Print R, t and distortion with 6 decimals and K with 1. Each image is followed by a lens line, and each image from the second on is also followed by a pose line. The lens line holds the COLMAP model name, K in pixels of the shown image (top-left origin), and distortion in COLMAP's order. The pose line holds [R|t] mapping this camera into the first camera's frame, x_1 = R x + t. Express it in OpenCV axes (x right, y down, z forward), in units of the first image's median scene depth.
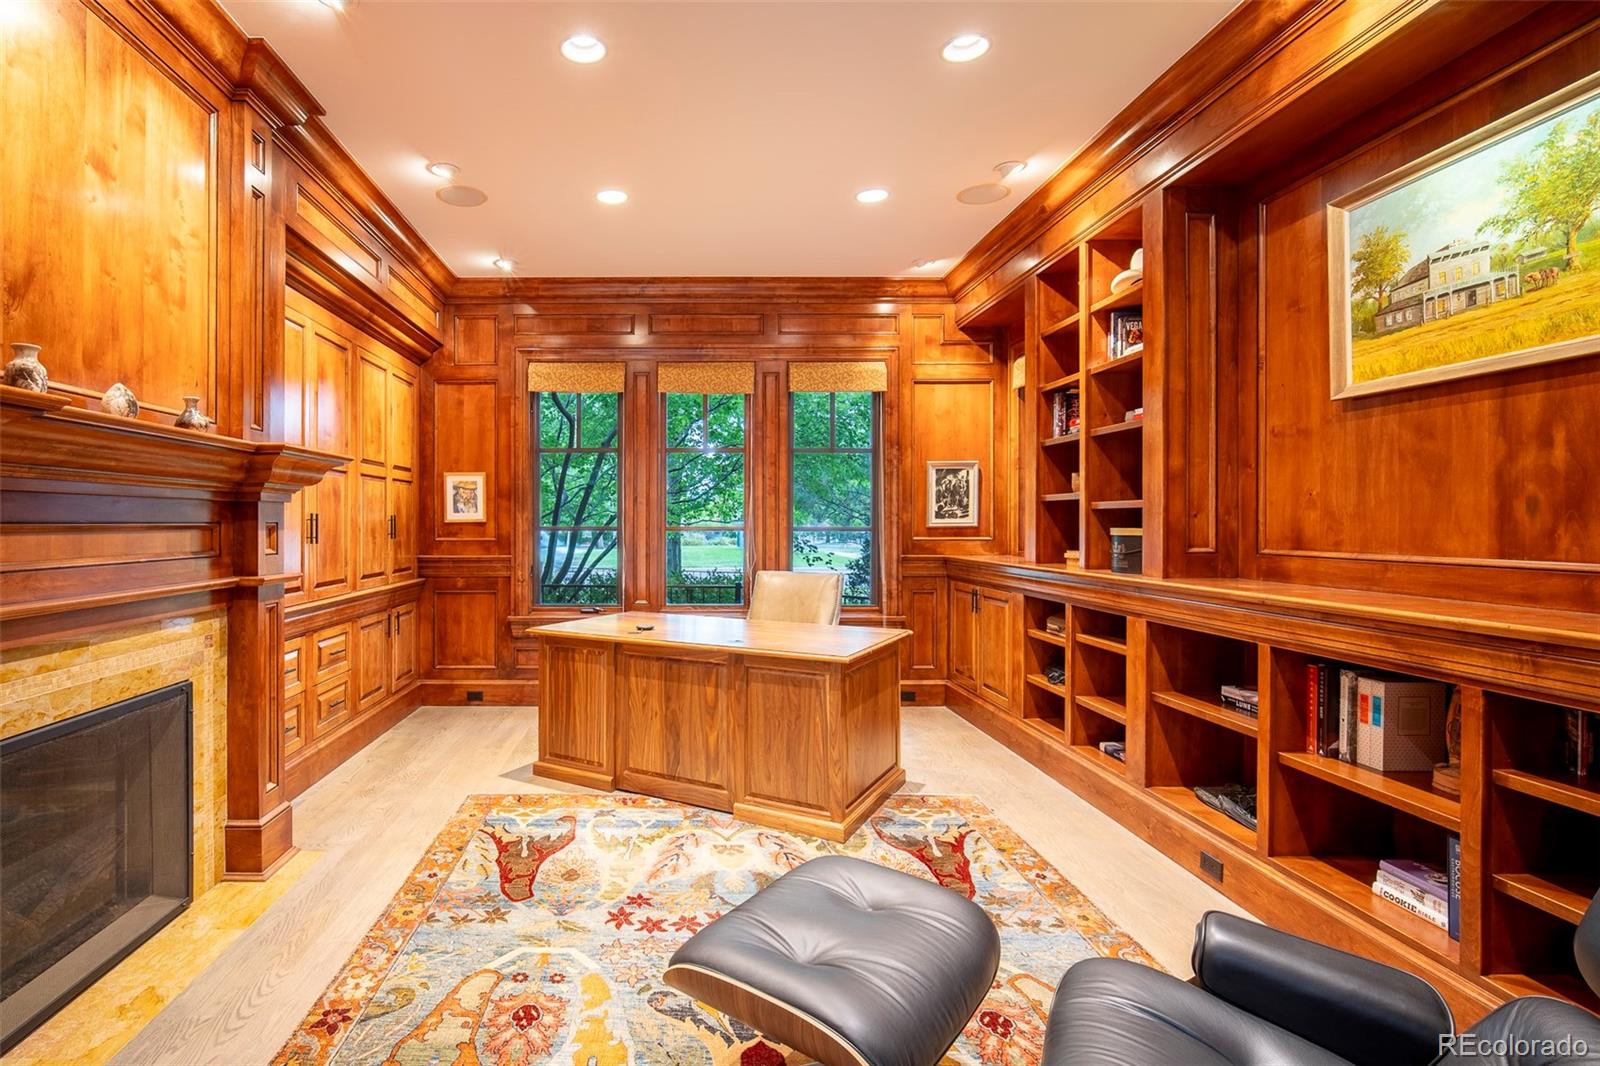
lens RADIAL K [[700.1, 0, 800.0], [0, 700.1, 533.0], [0, 0, 1]] dist [-0.002917, -0.000080]
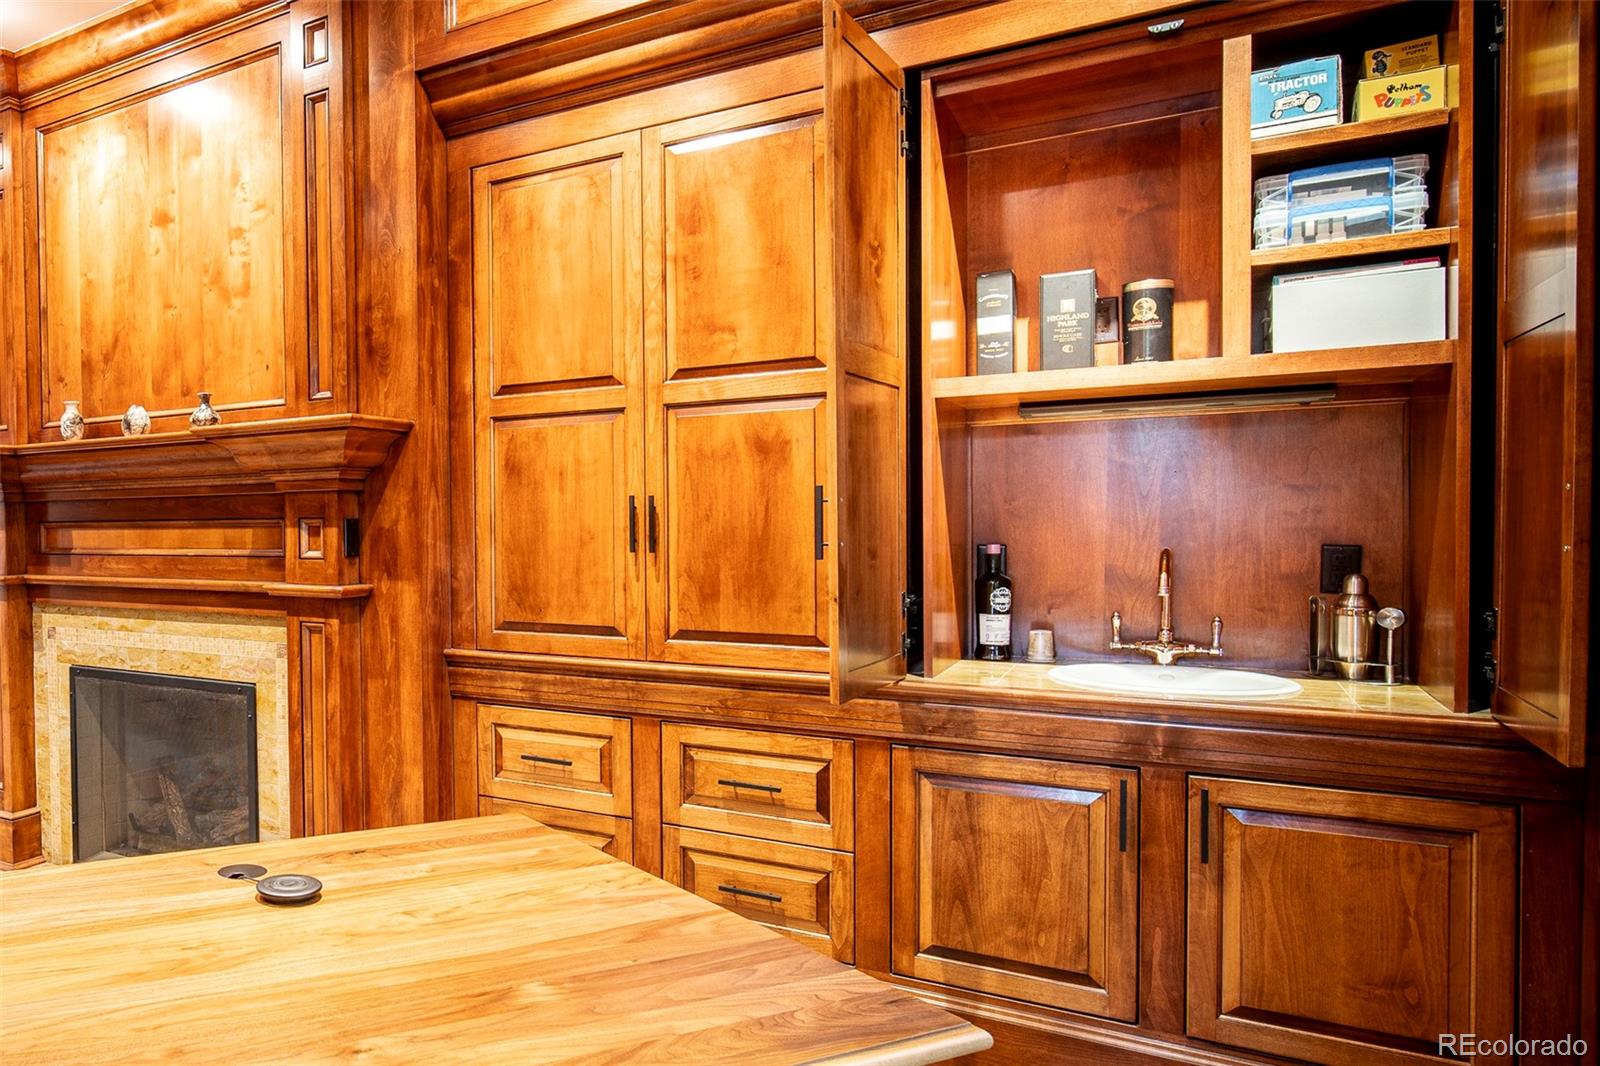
lens RADIAL K [[700.1, 0, 800.0], [0, 700.1, 533.0], [0, 0, 1]] dist [-0.002917, -0.000080]
pose [[-0.501003, 0.012130, -0.865361, -0.478423], [-0.005125, 0.999843, 0.016982, -0.016993], [0.865430, 0.012943, -0.500862, 2.370700]]
